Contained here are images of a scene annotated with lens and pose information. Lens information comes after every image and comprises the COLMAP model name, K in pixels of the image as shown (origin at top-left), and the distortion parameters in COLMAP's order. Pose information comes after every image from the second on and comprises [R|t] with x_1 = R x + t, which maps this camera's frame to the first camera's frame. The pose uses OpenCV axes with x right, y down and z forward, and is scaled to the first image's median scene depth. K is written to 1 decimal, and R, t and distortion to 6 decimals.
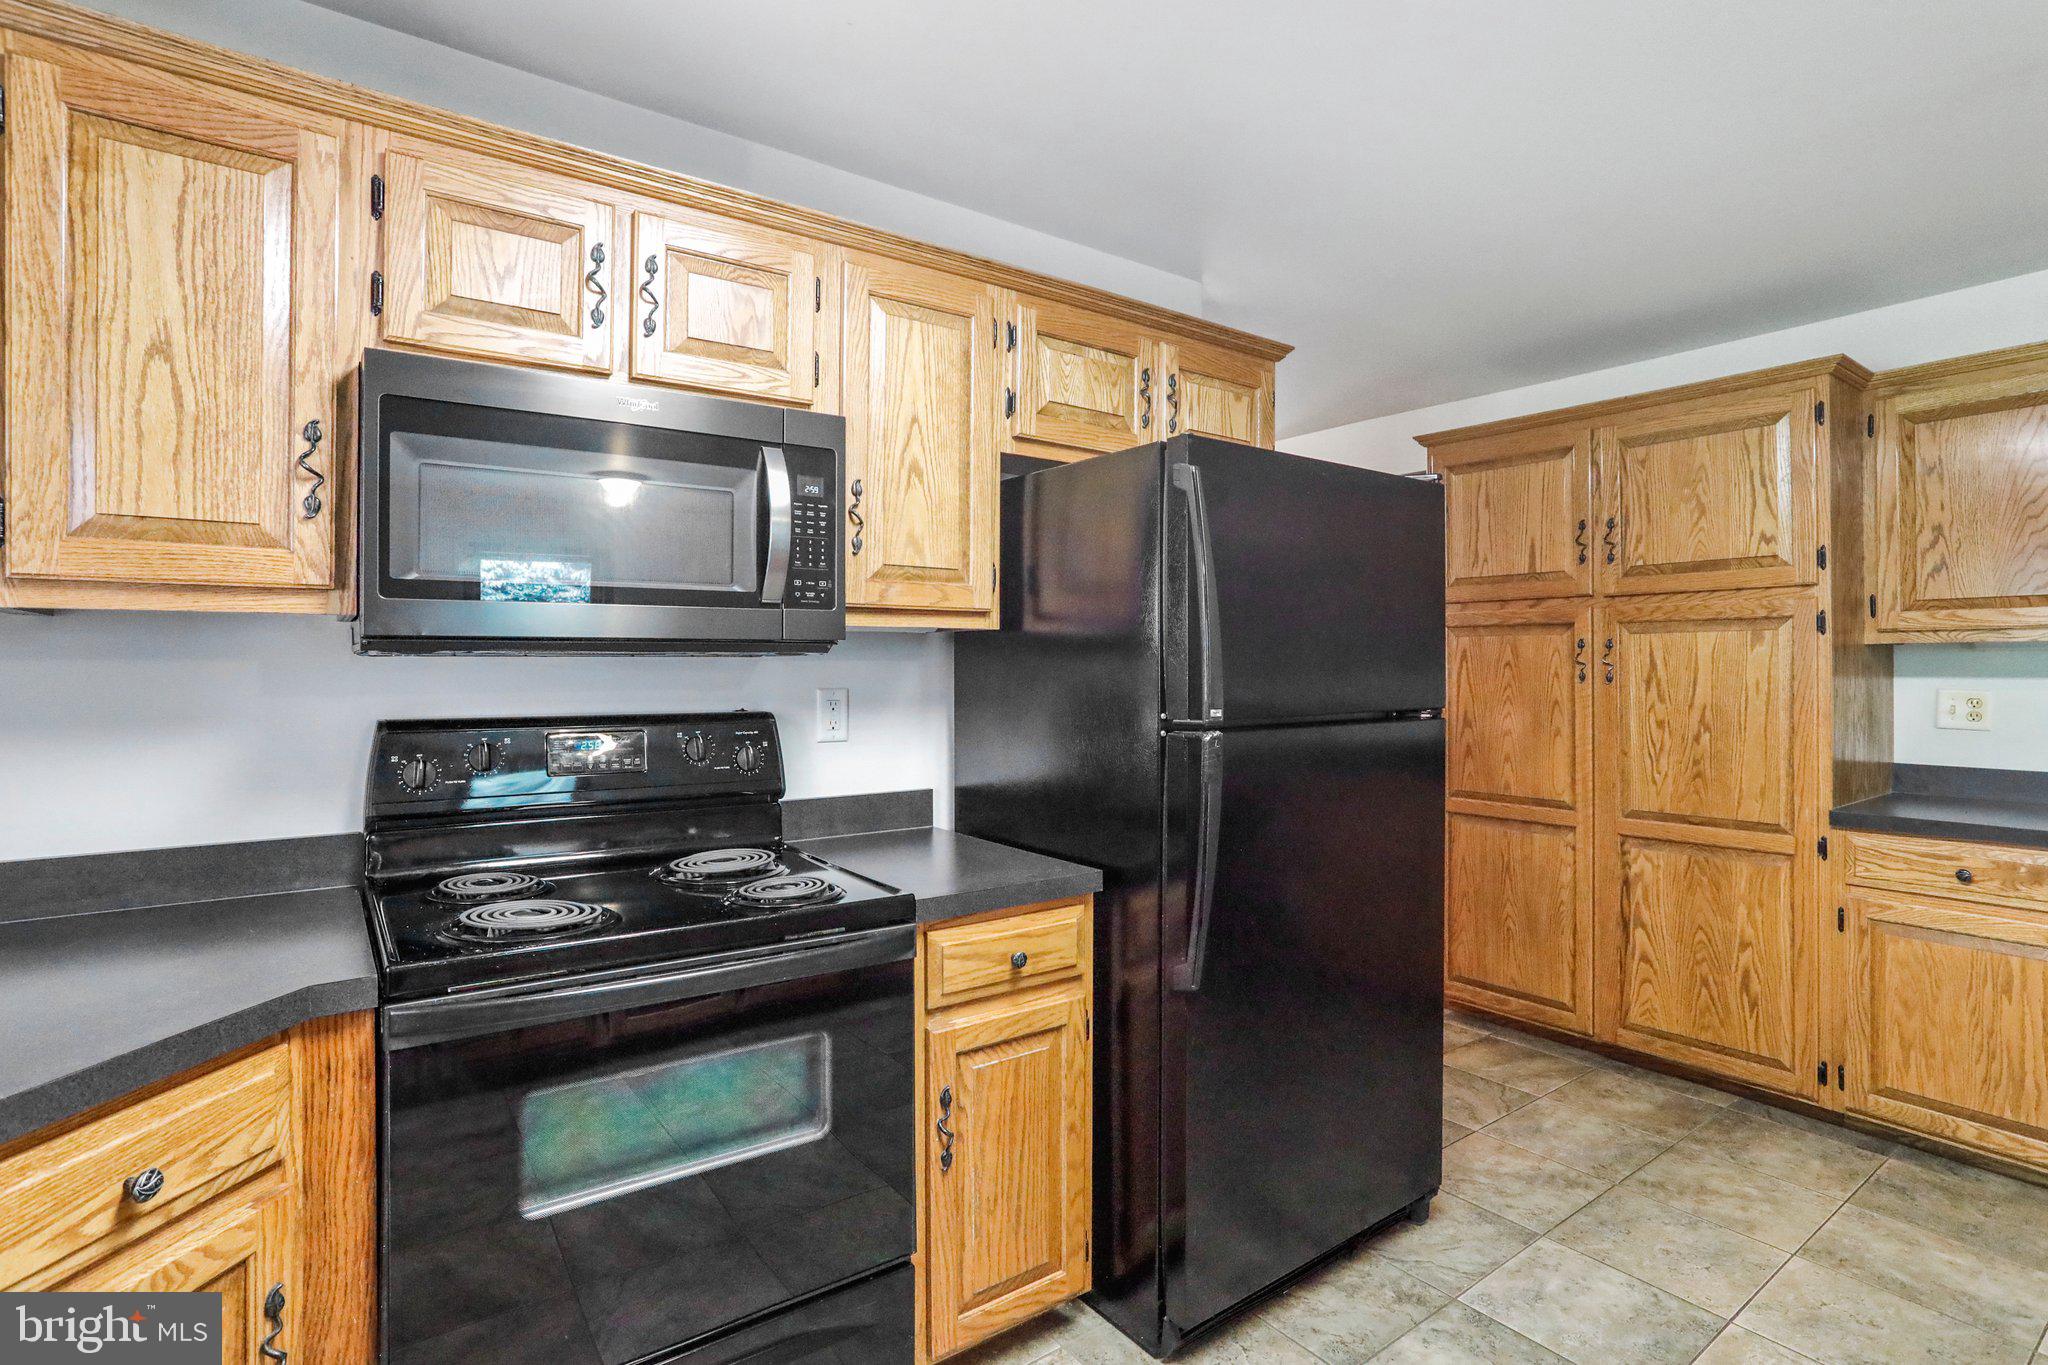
lens RADIAL K [[968.1, 0, 1028.9], [0, 968.1, 666.9], [0, 0, 1]] dist [-0.035090, -0.000517]
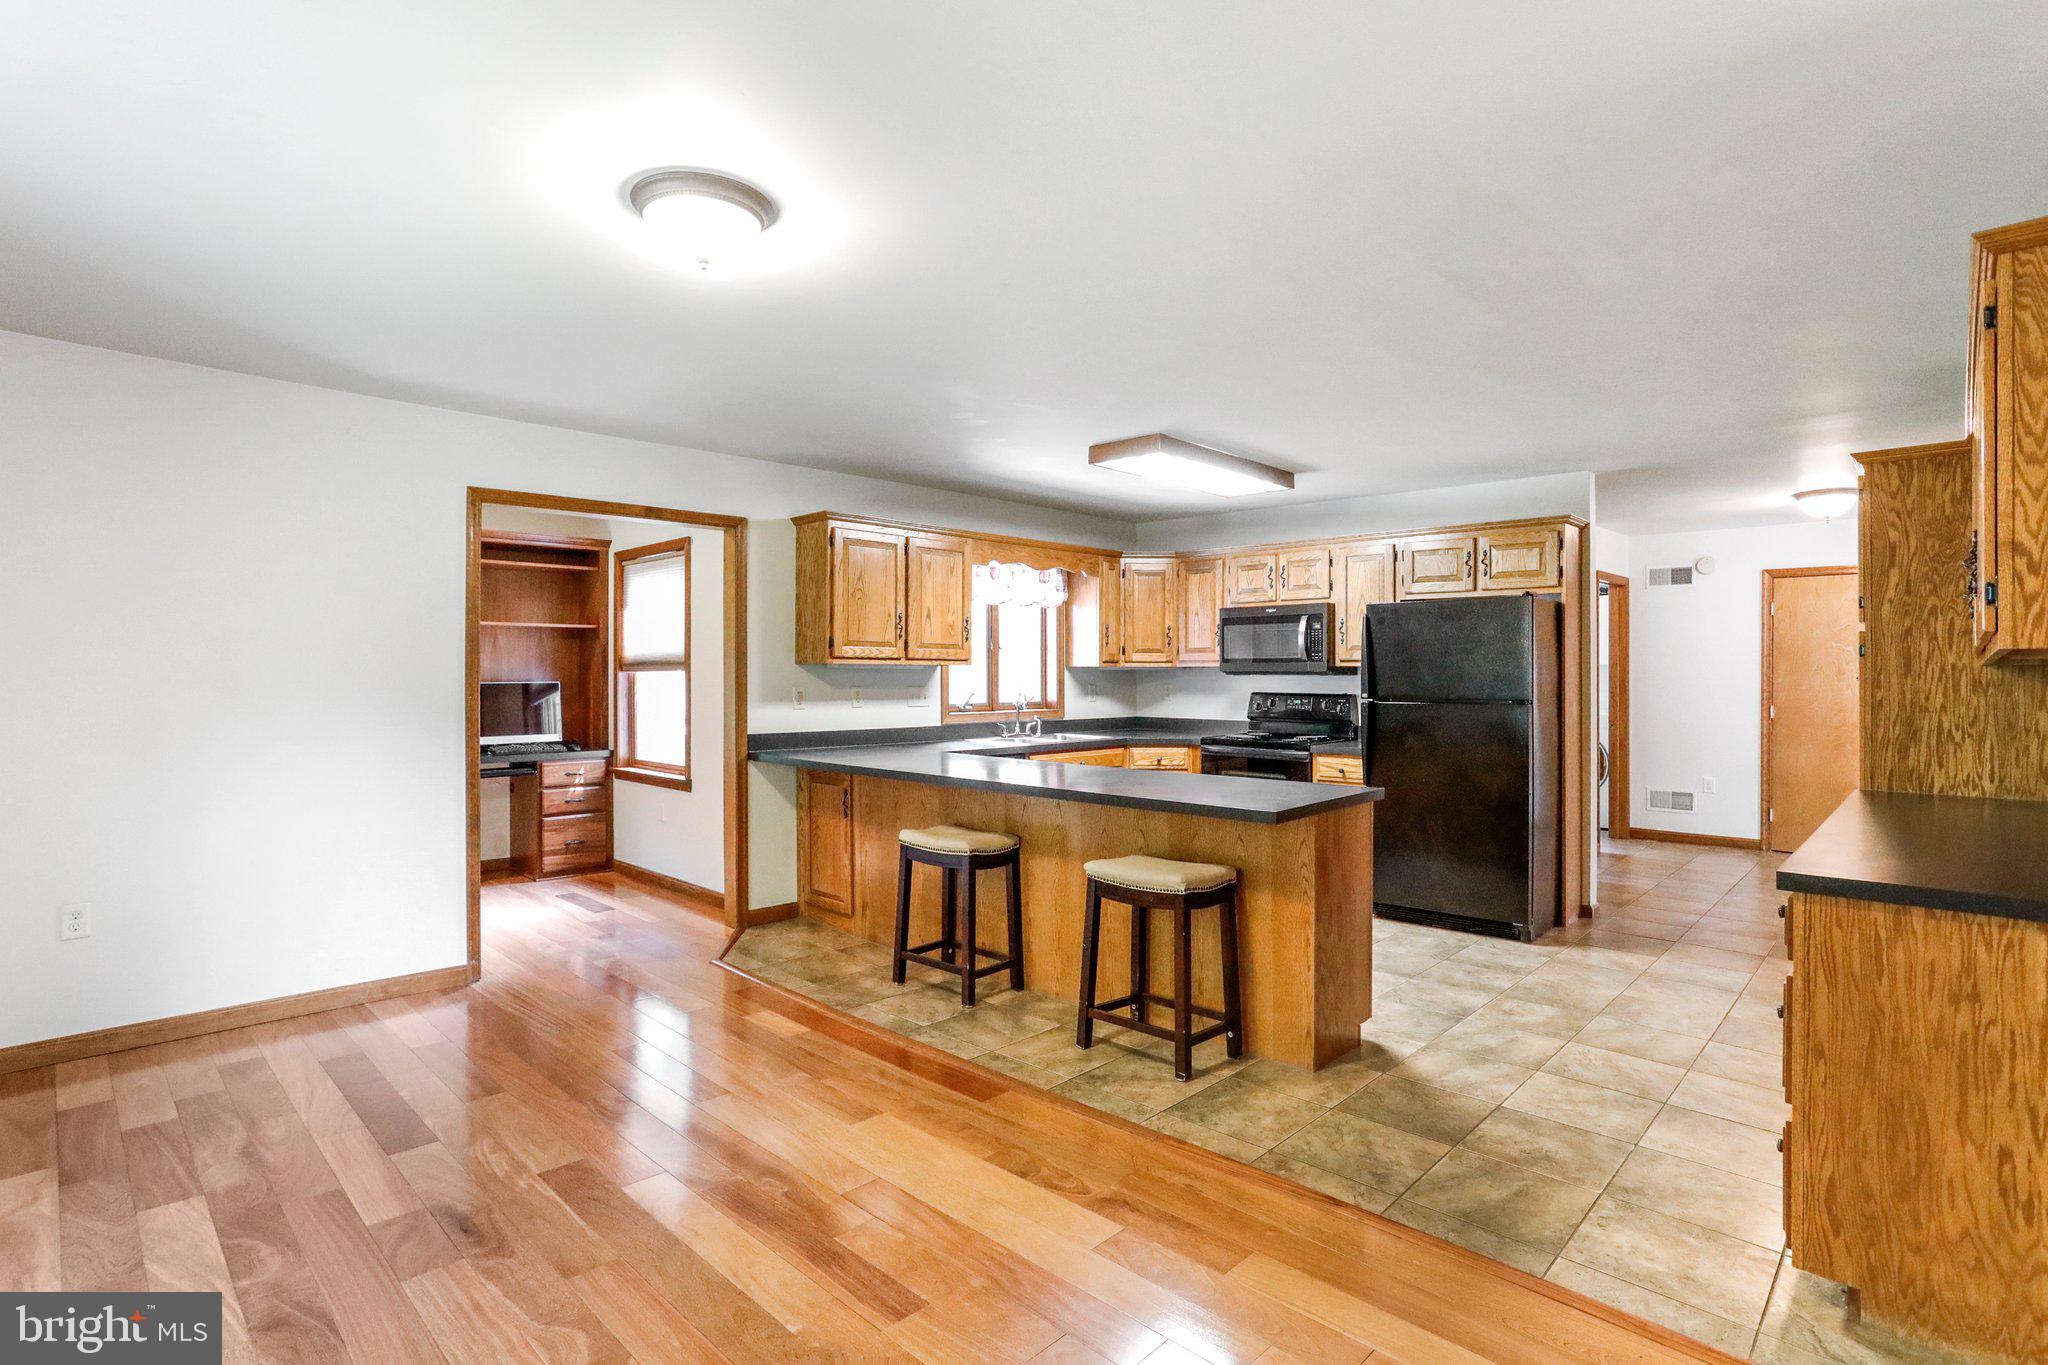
lens RADIAL K [[968.1, 0, 1025.2], [0, 968.1, 678.1], [0, 0, 1]] dist [-0.035090, -0.000517]
pose [[0.198001, 0.006587, -0.980180, 3.037876], [-0.001099, 0.999978, 0.006498, -0.025736], [0.980201, -0.000210, 0.198004, -0.691976]]
